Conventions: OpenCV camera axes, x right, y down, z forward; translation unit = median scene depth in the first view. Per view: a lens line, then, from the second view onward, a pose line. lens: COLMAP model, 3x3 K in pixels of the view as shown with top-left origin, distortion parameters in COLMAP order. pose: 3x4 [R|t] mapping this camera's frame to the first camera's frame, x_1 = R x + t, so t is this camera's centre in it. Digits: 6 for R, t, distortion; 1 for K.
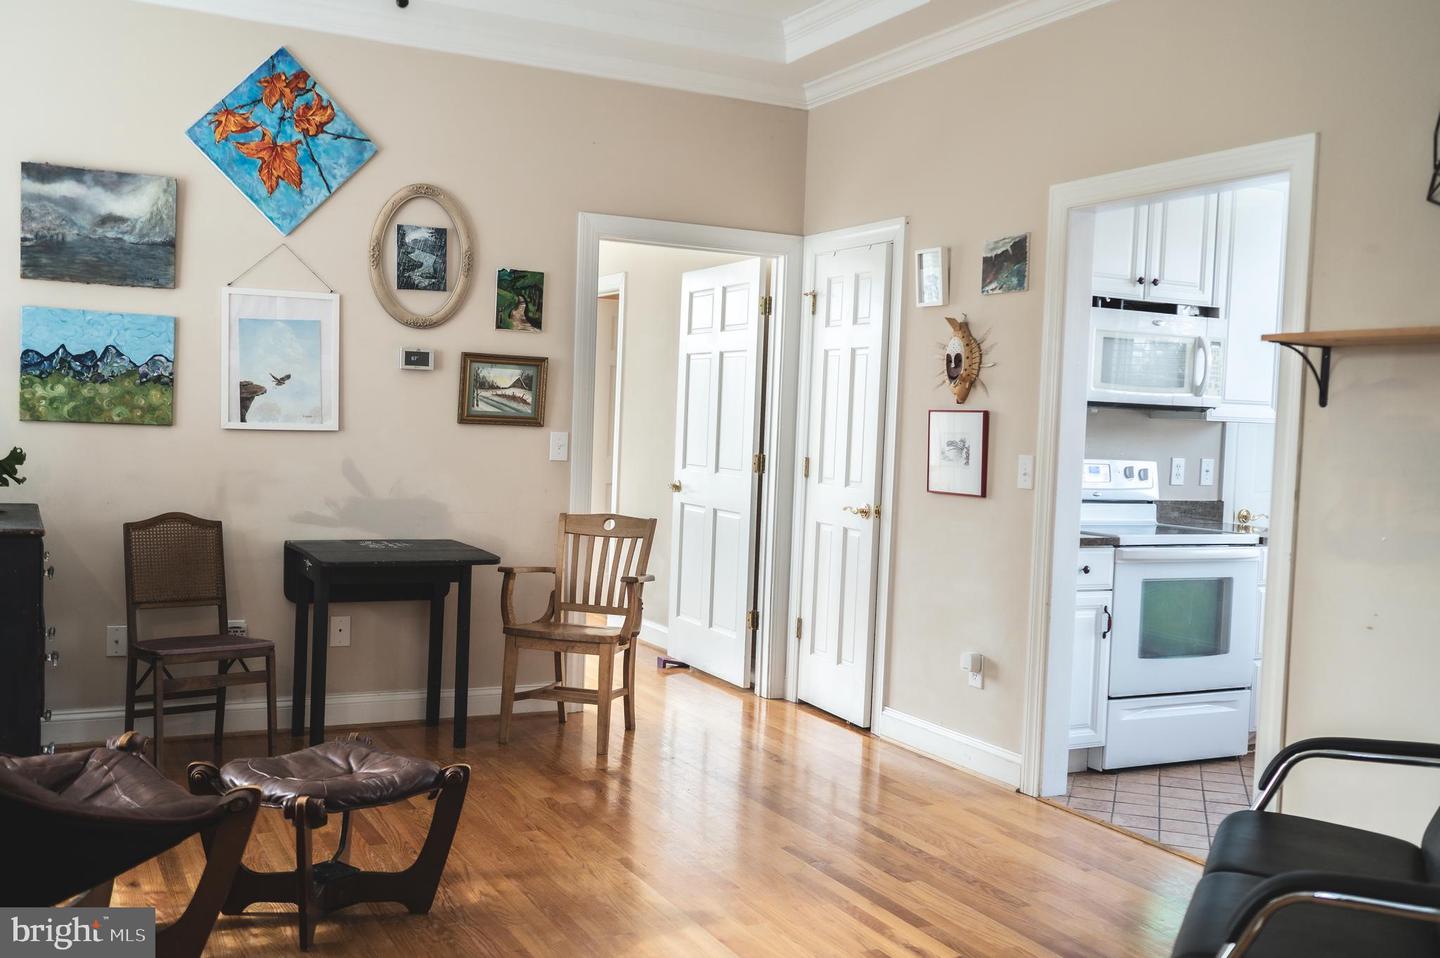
lens RADIAL K [[1381.8, 0, 715.3], [0, 1381.8, 484.1], [0, 0, 1]] dist [0.000028, 0.000000]
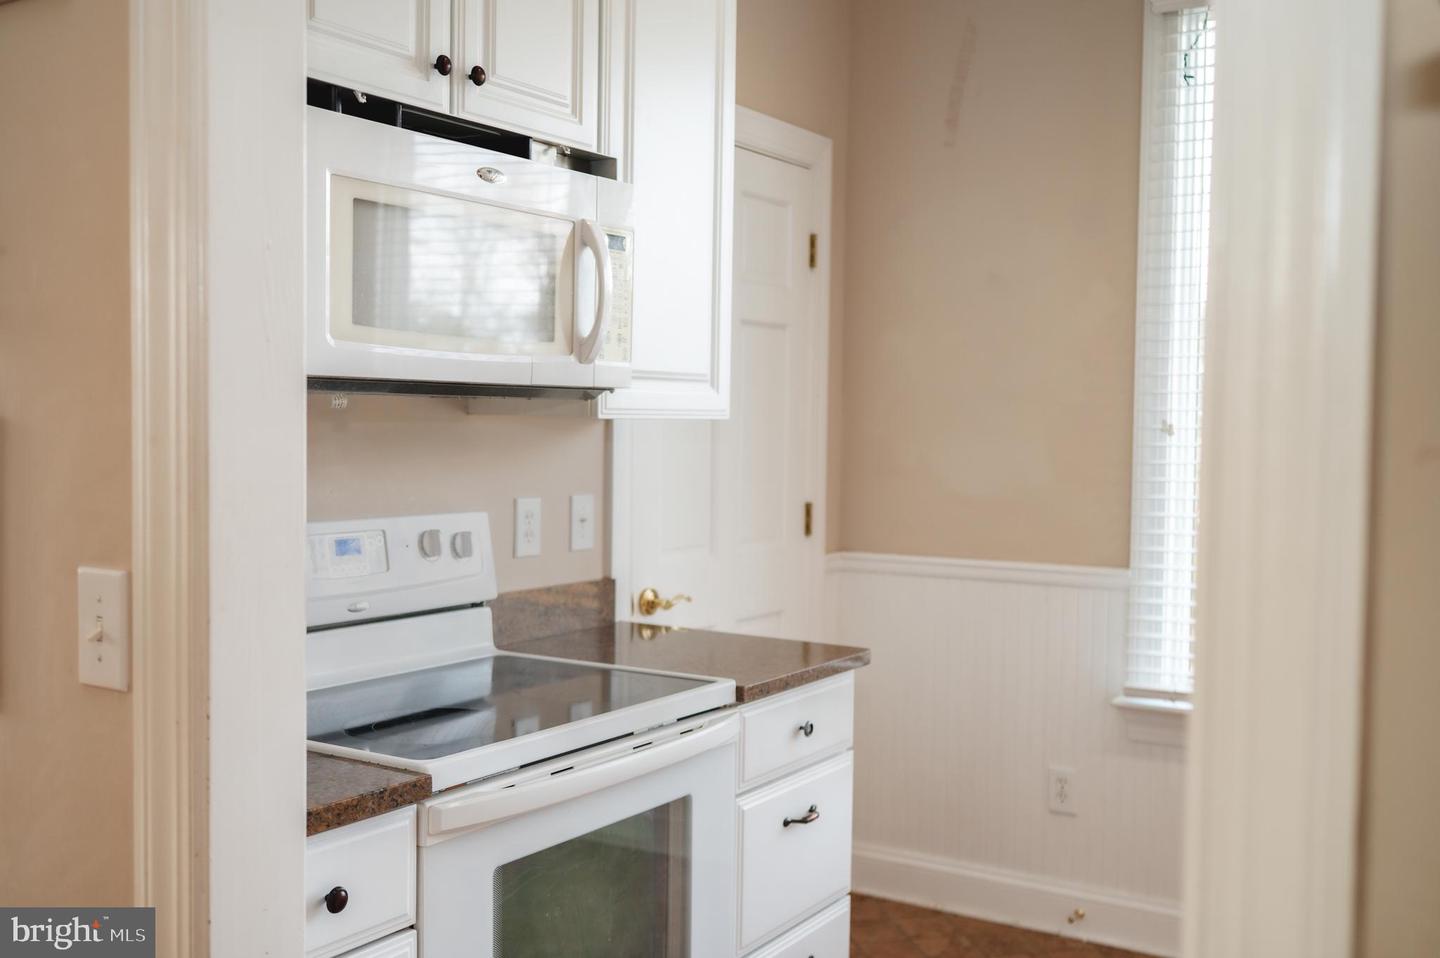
lens RADIAL K [[1381.8, 0, 716.6], [0, 1381.8, 481.5], [0, 0, 1]] dist [0.000028, 0.000000]
pose [[0.865754, -0.049768, 0.497990, 0.240632], [0.043454, 0.998761, 0.024269, -0.049972], [-0.498580, 0.000629, 0.866843, 0.856428]]
